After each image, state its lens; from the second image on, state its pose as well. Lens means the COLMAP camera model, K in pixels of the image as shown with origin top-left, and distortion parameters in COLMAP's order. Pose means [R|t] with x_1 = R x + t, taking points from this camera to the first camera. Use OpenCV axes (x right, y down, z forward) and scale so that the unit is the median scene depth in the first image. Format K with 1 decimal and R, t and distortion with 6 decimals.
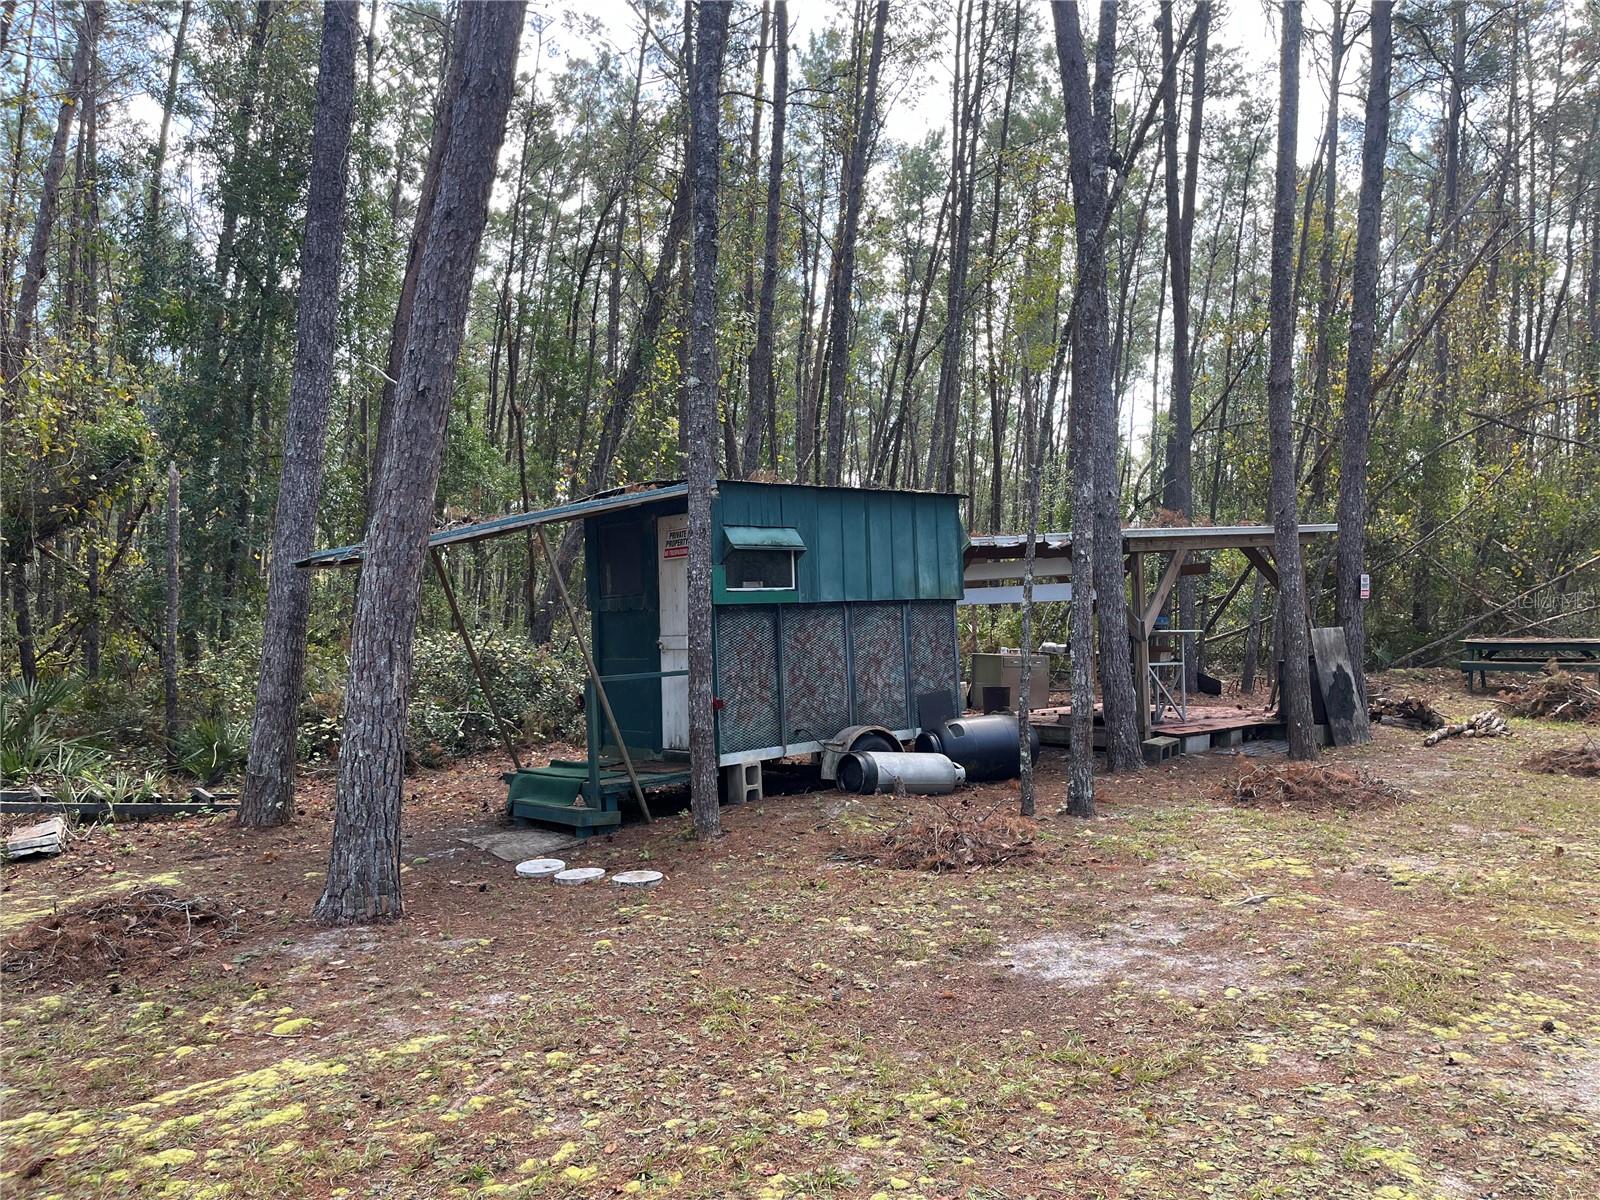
lens RADIAL K [[1205.8, 0, 802.0], [0, 1205.8, 601.5], [0, 0, 1]] dist [0.052015, -0.070837]
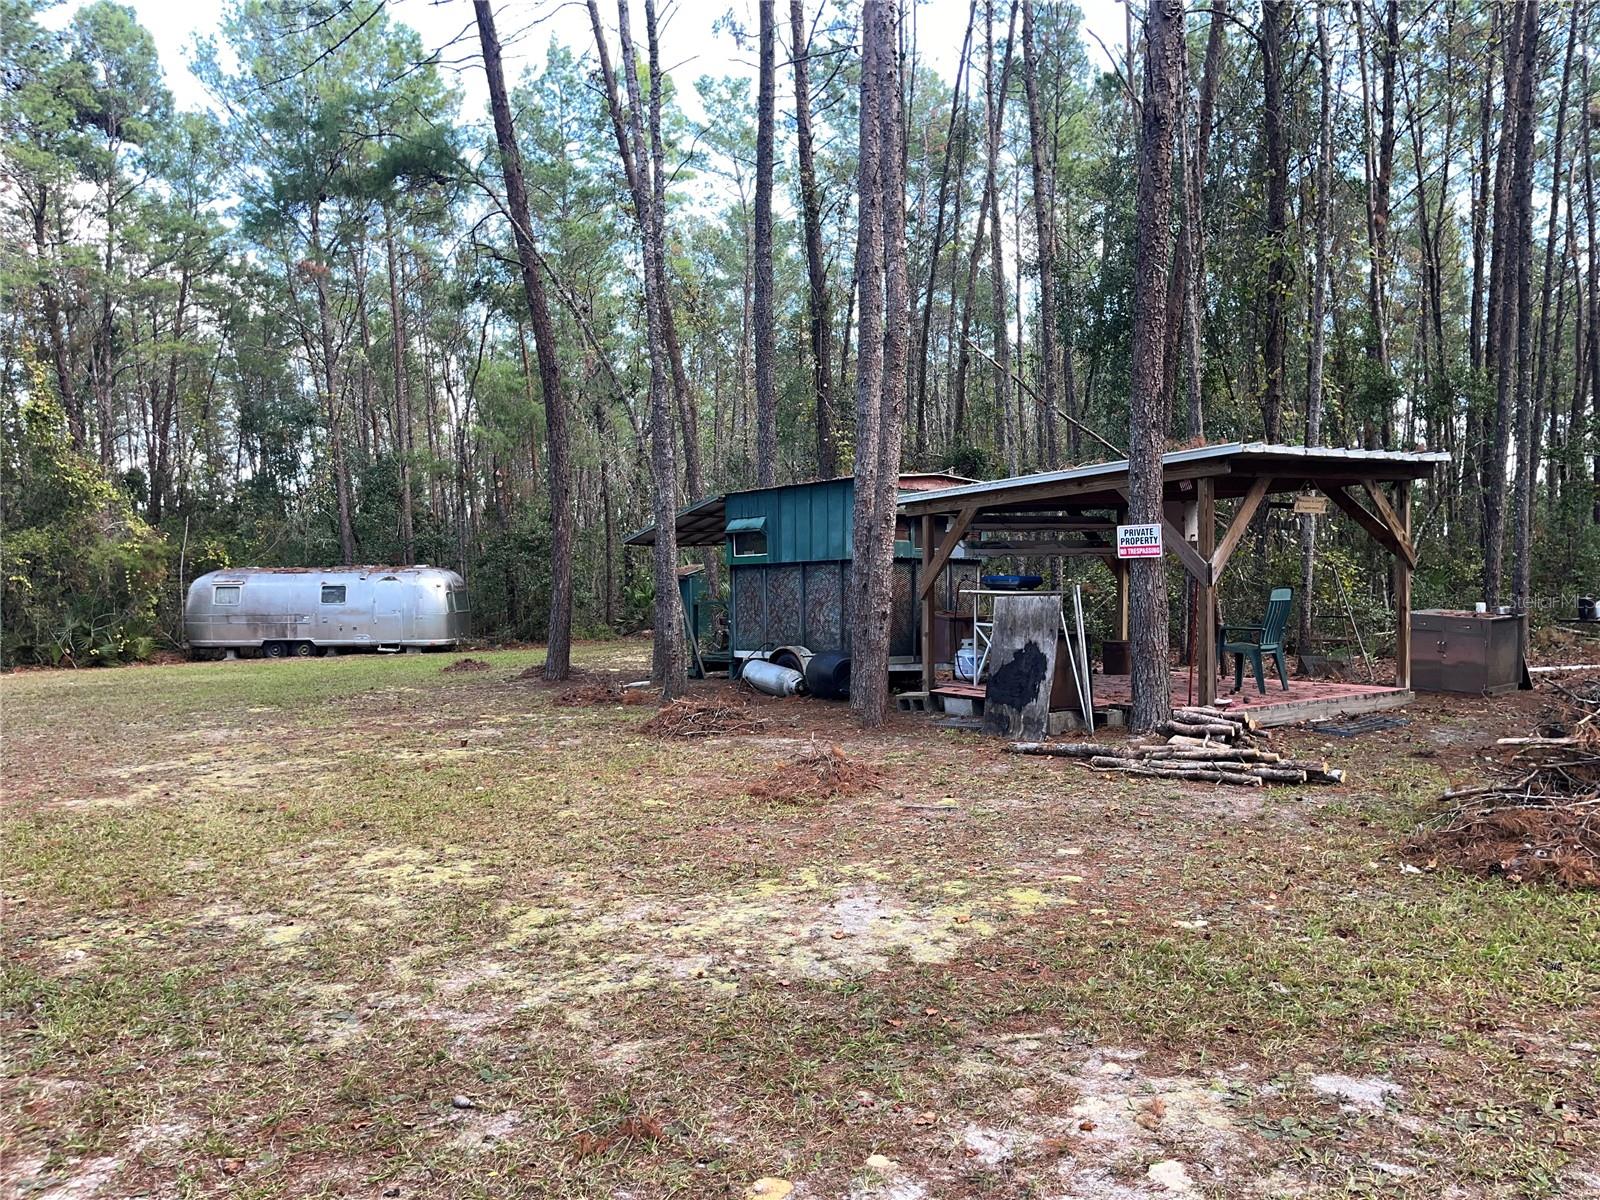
lens RADIAL K [[1205.8, 0, 791.6], [0, 1205.8, 602.9], [0, 0, 1]] dist [0.052015, -0.070837]
pose [[-0.031288, 0.050001, -0.998259, 1.576939], [0.024811, 0.998479, 0.049235, -0.023779], [0.999202, -0.023228, -0.032481, 1.076065]]
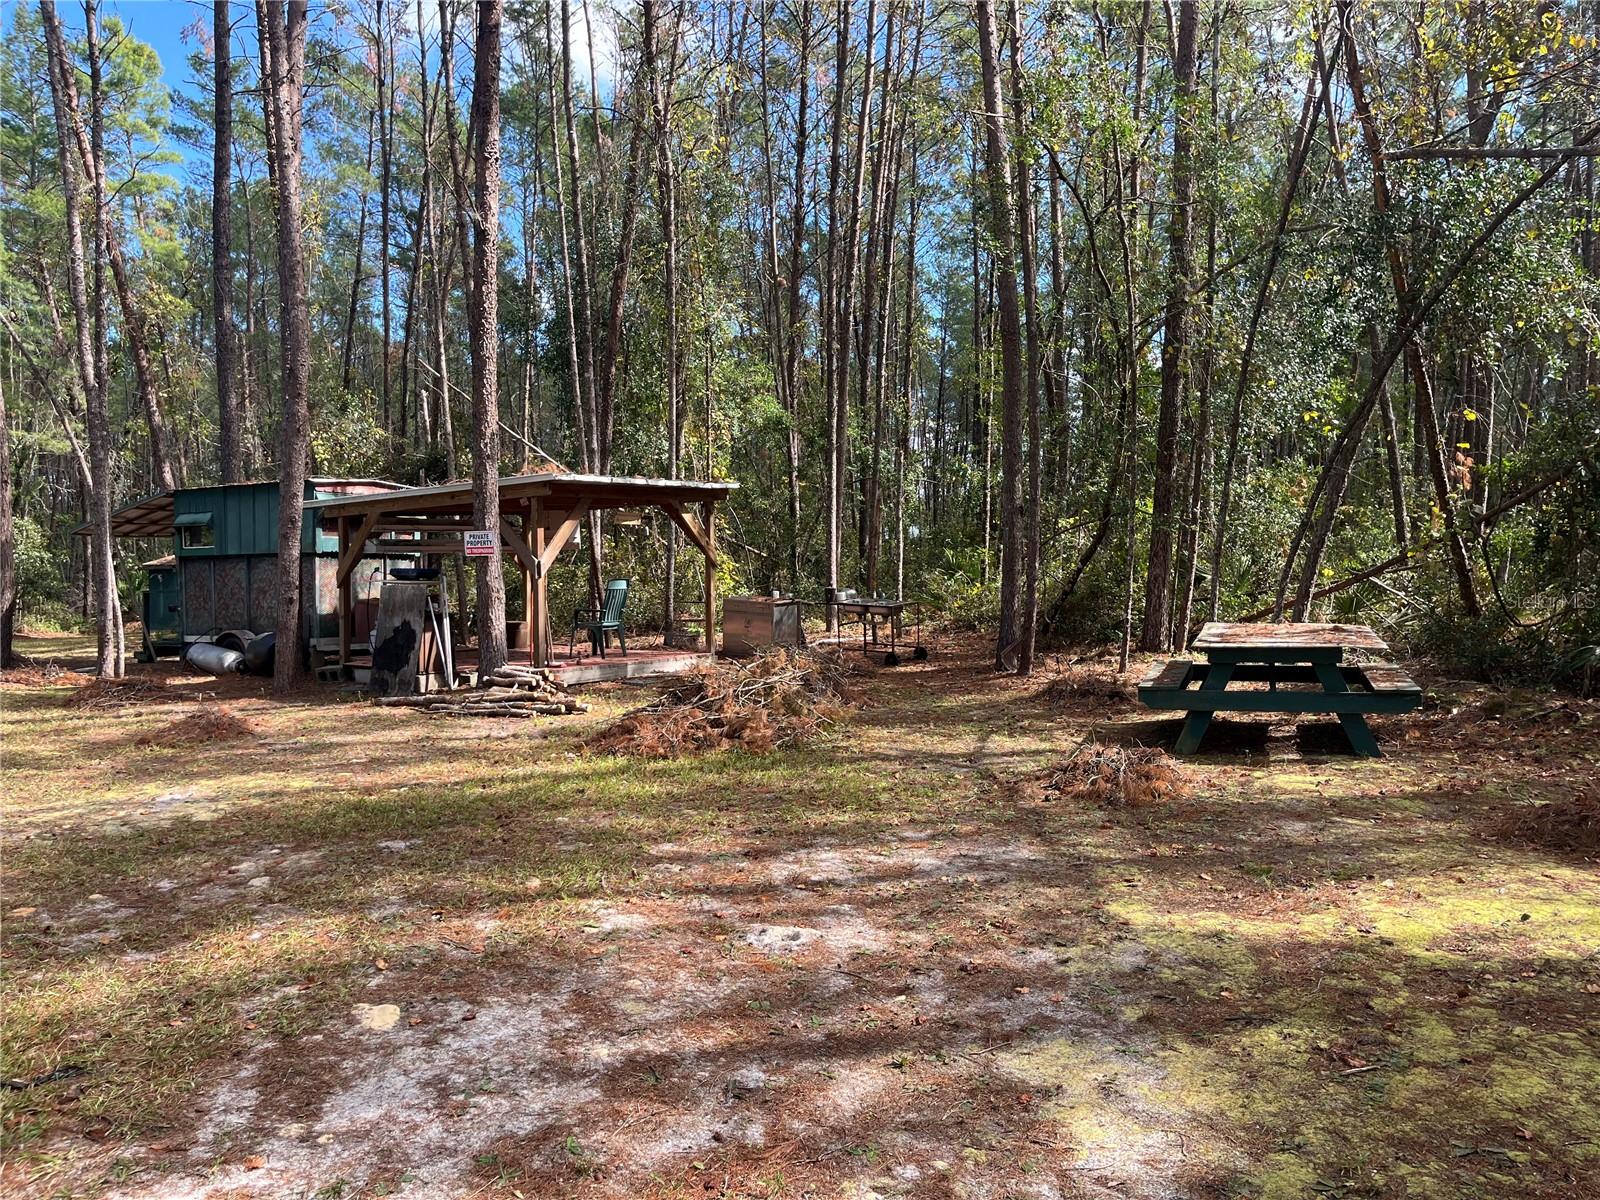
lens RADIAL K [[1205.8, 0, 789.3], [0, 1205.8, 613.6], [0, 0, 1]] dist [0.052015, -0.070837]
pose [[0.316257, 0.064802, -0.946458, 1.920286], [0.007471, 0.997463, 0.070791, -0.032426], [0.948644, -0.029459, 0.314970, 1.226129]]
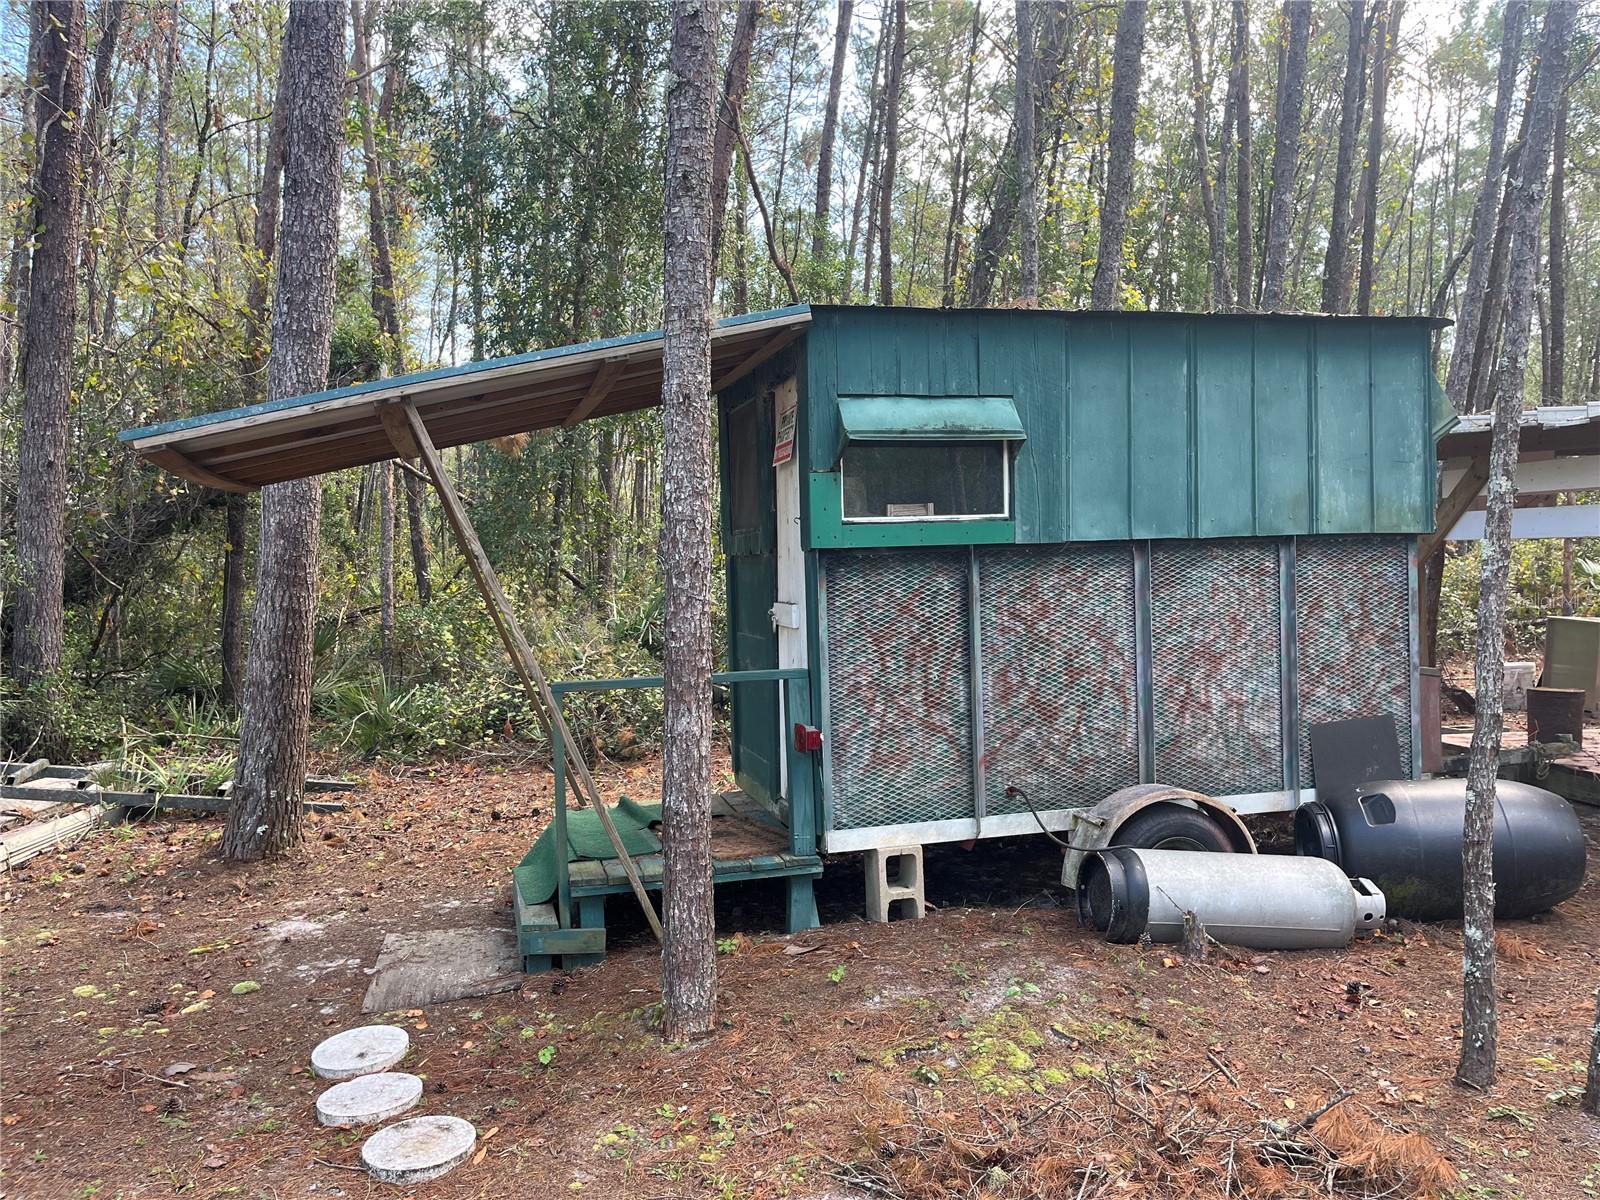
lens RADIAL K [[1205.8, 0, 802.6], [0, 1205.8, 599.3], [0, 0, 1]] dist [0.052015, -0.070837]
pose [[0.884589, 0.028456, -0.465502, 0.156316], [0.002192, 0.997872, 0.065165, -0.008885], [0.466366, -0.058665, 0.882644, 0.501036]]
